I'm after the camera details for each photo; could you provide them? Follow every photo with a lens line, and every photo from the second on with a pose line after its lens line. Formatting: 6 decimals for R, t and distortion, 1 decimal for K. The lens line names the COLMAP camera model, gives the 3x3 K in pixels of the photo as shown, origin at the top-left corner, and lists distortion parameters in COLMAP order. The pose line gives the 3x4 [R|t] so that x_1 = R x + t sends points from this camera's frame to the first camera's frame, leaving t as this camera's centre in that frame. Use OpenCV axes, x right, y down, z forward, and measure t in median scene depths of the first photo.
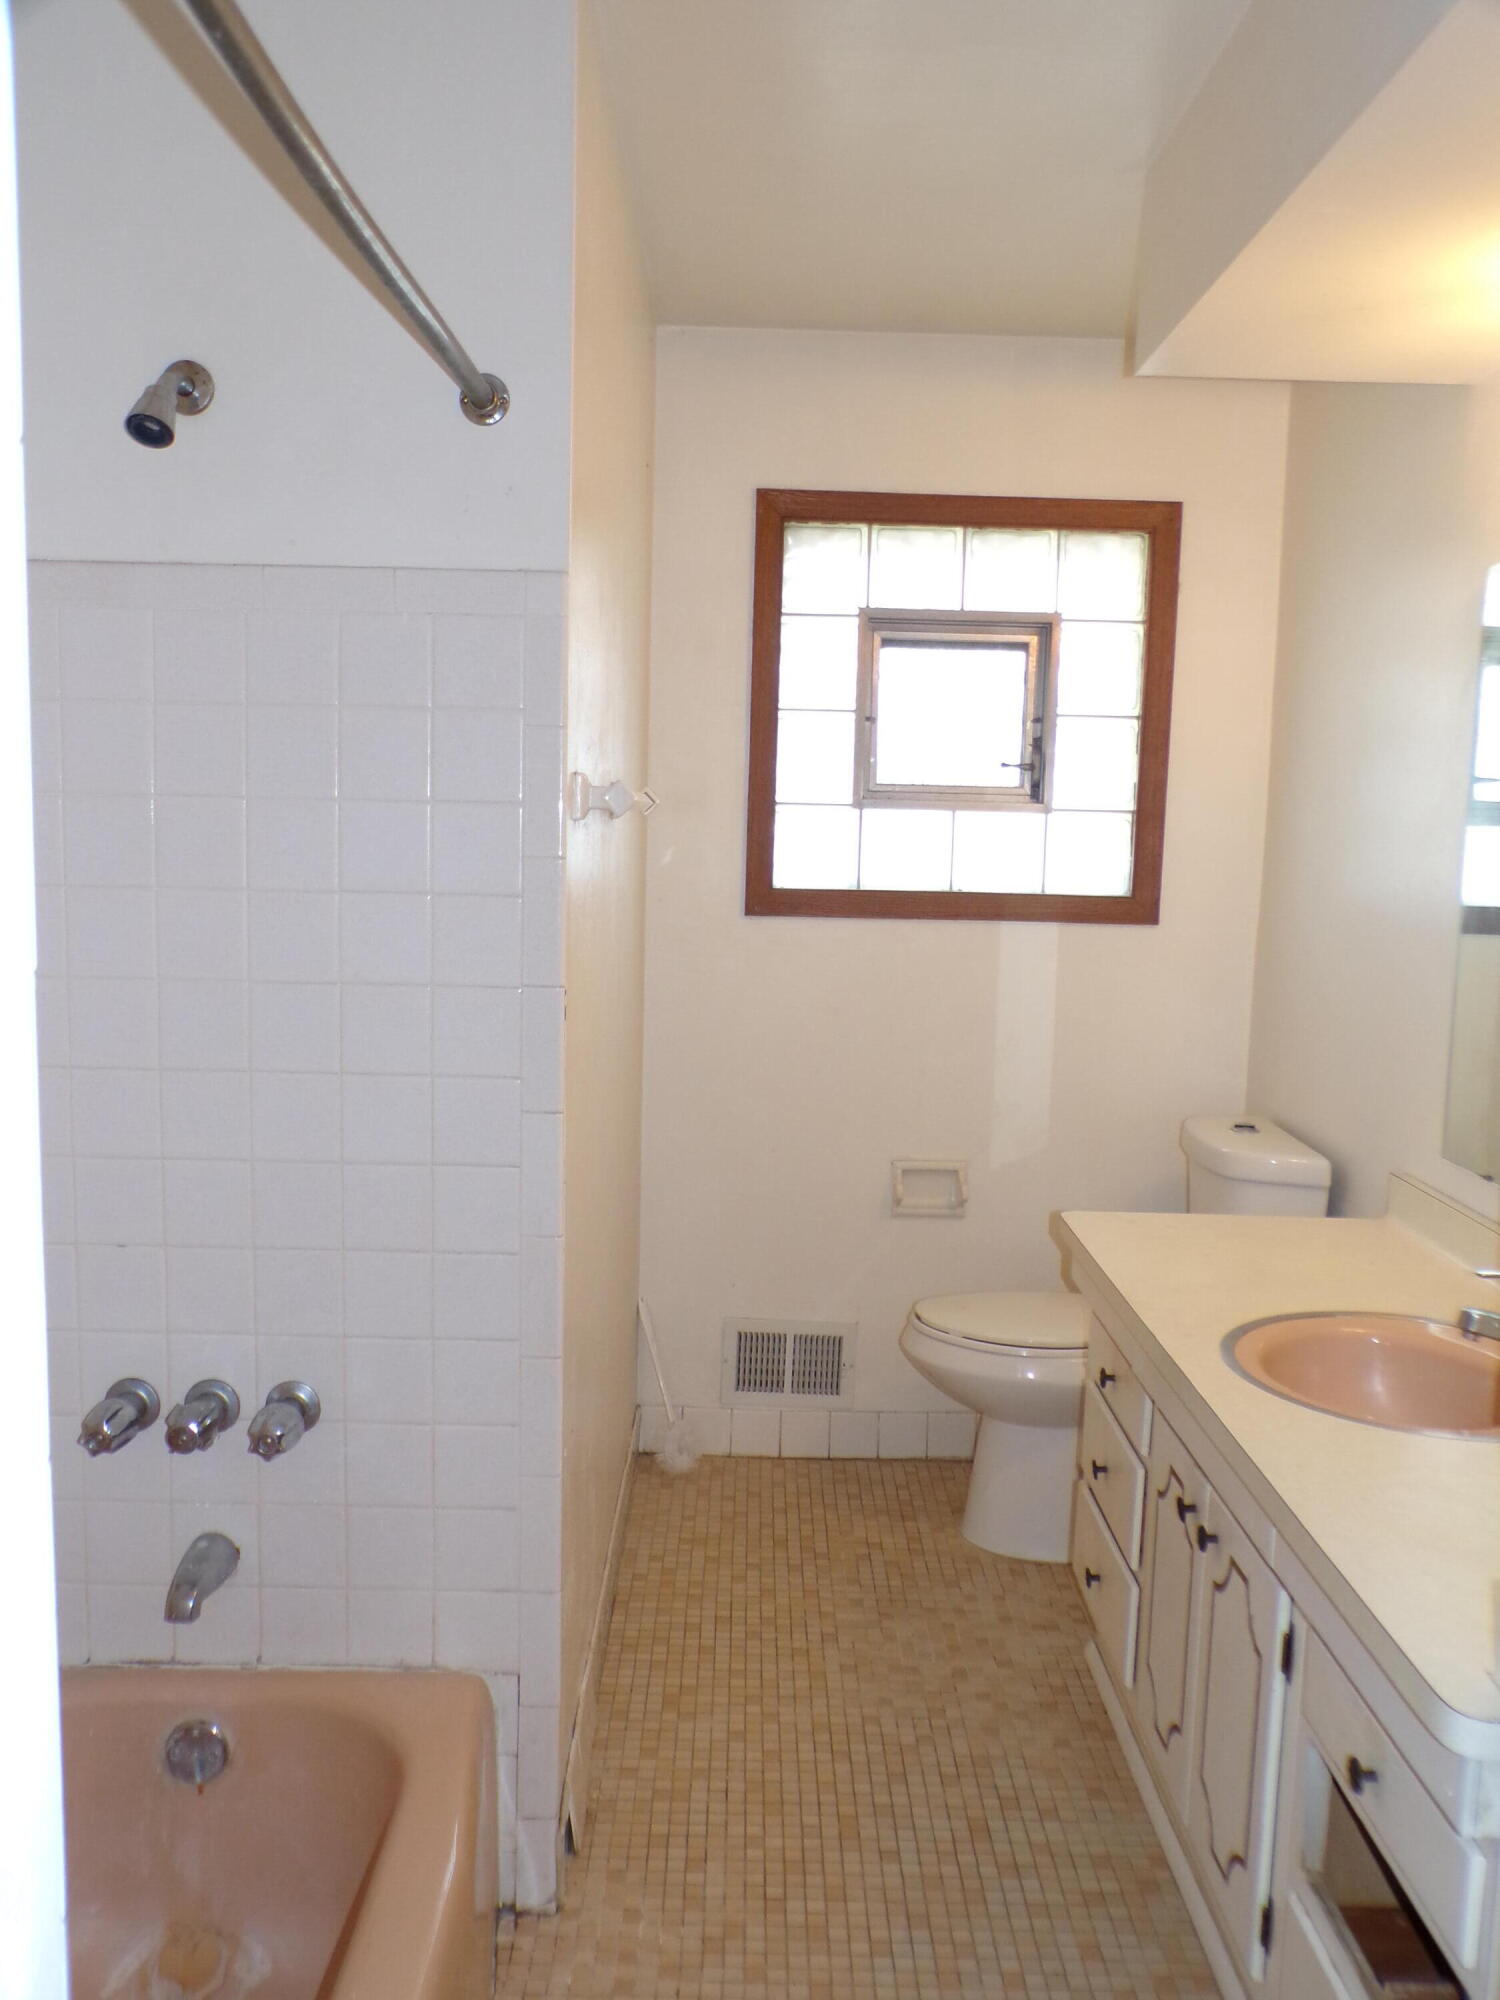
lens RADIAL K [[1602.8, 0, 747.9], [0, 1602.8, 1015.4], [0, 0, 1]] dist [-0.031713, 0.041454]
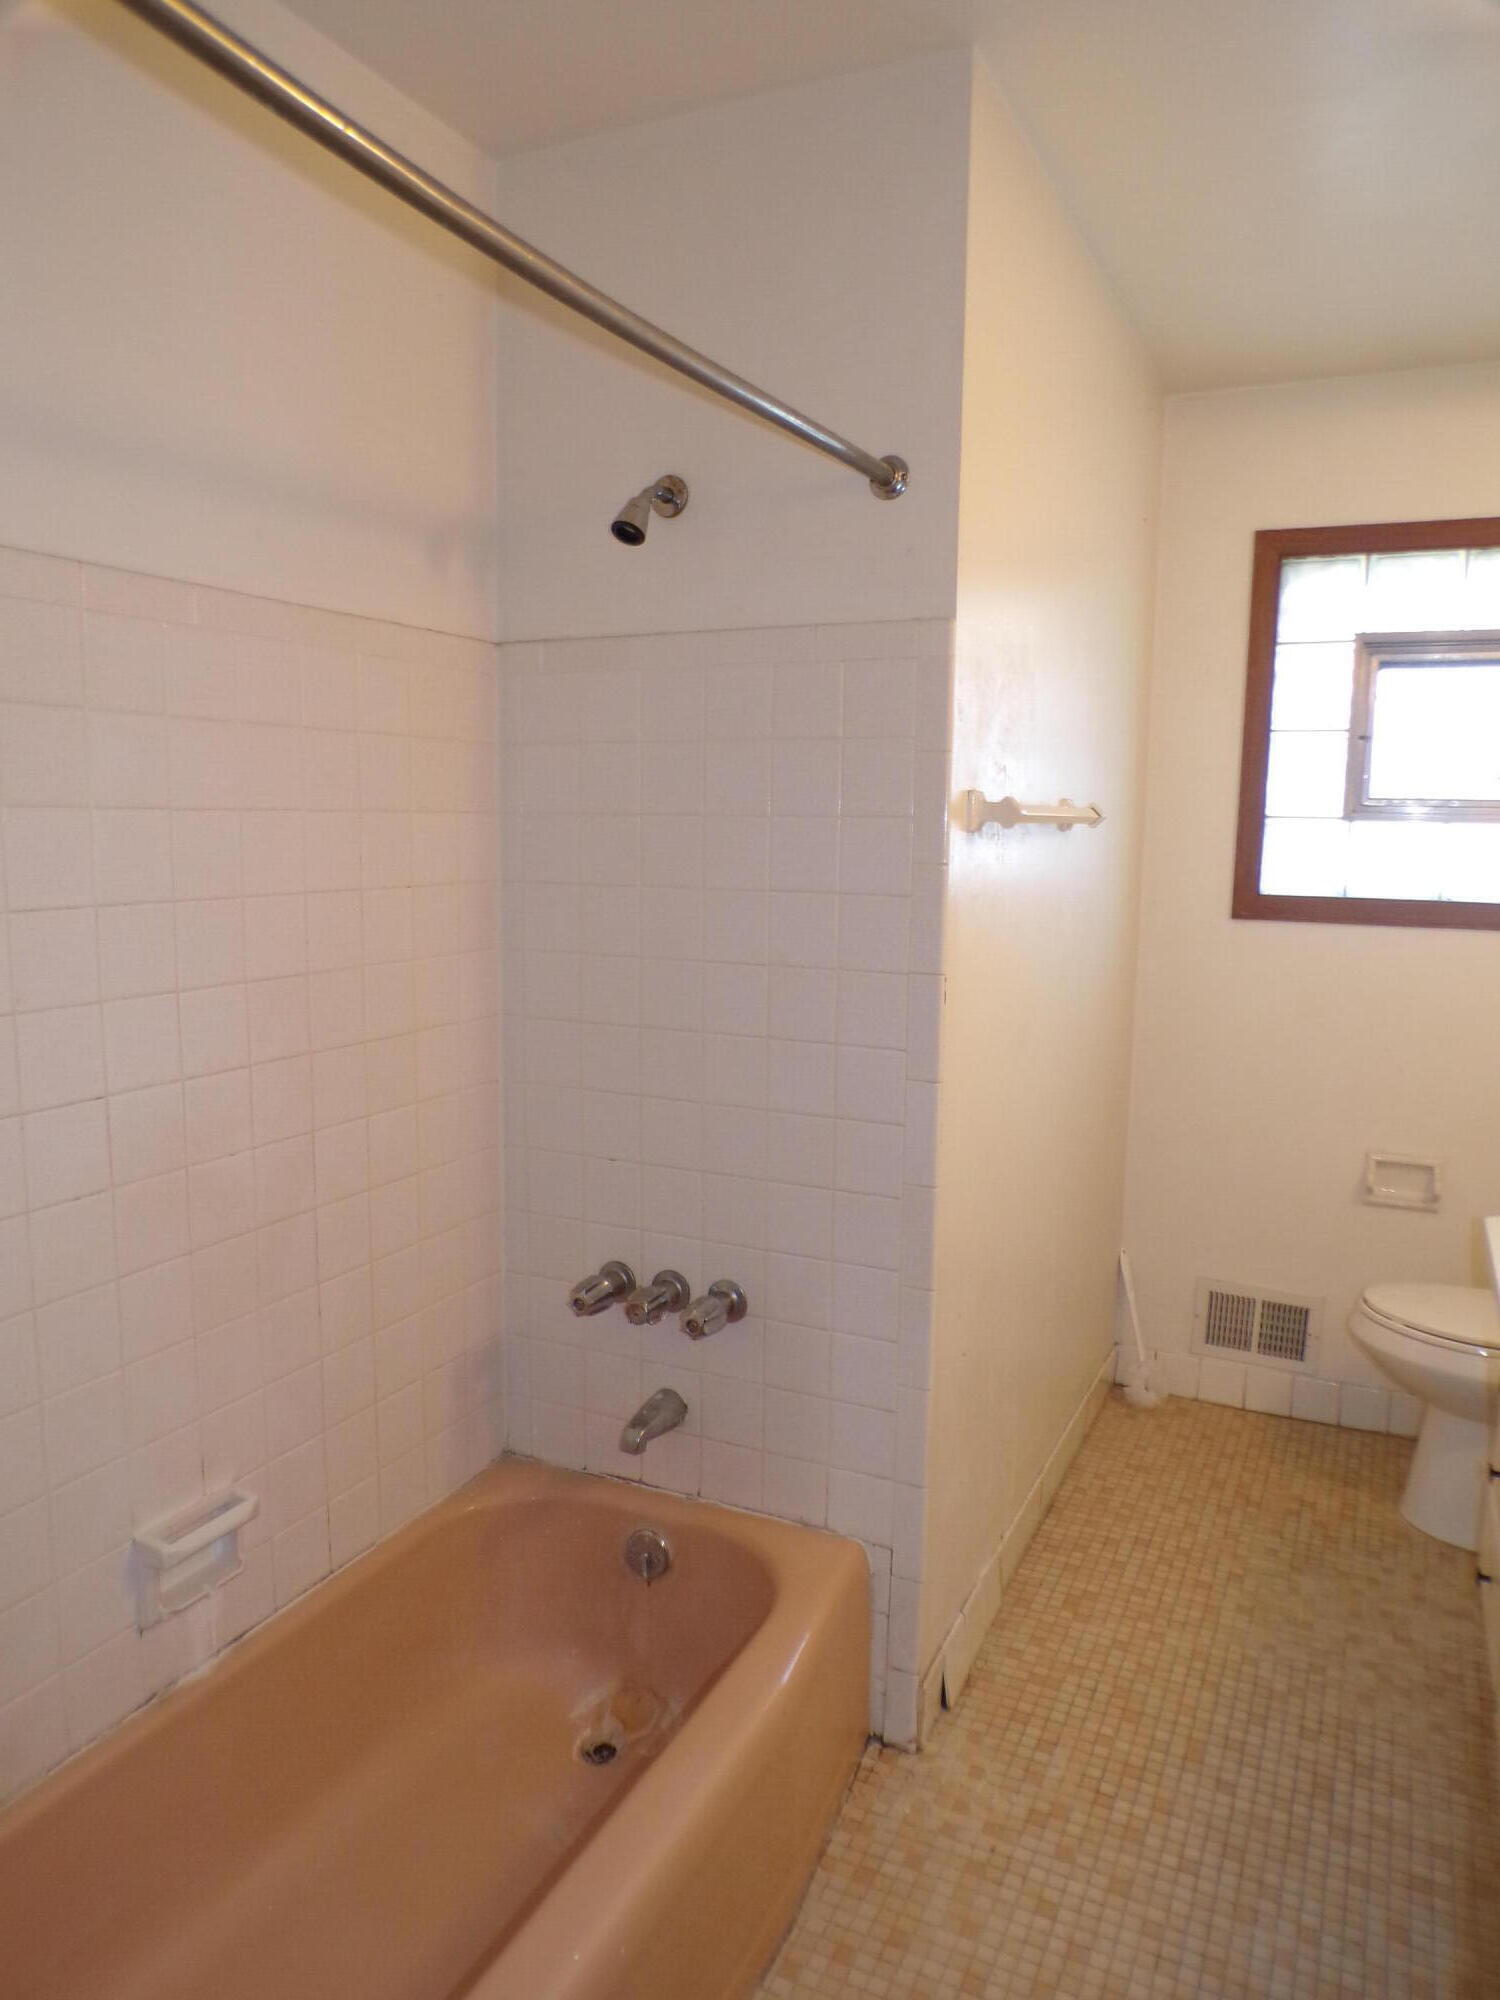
lens RADIAL K [[1317.8, 0, 755.5], [0, 1317.8, 1017.0], [0, 0, 1]] dist [-0.030616, 0.007624]
pose [[0.905667, 0.051683, -0.420829, 0.108600], [-0.045064, 0.998654, 0.025665, -0.003911], [0.421589, -0.004280, 0.906777, 0.047427]]
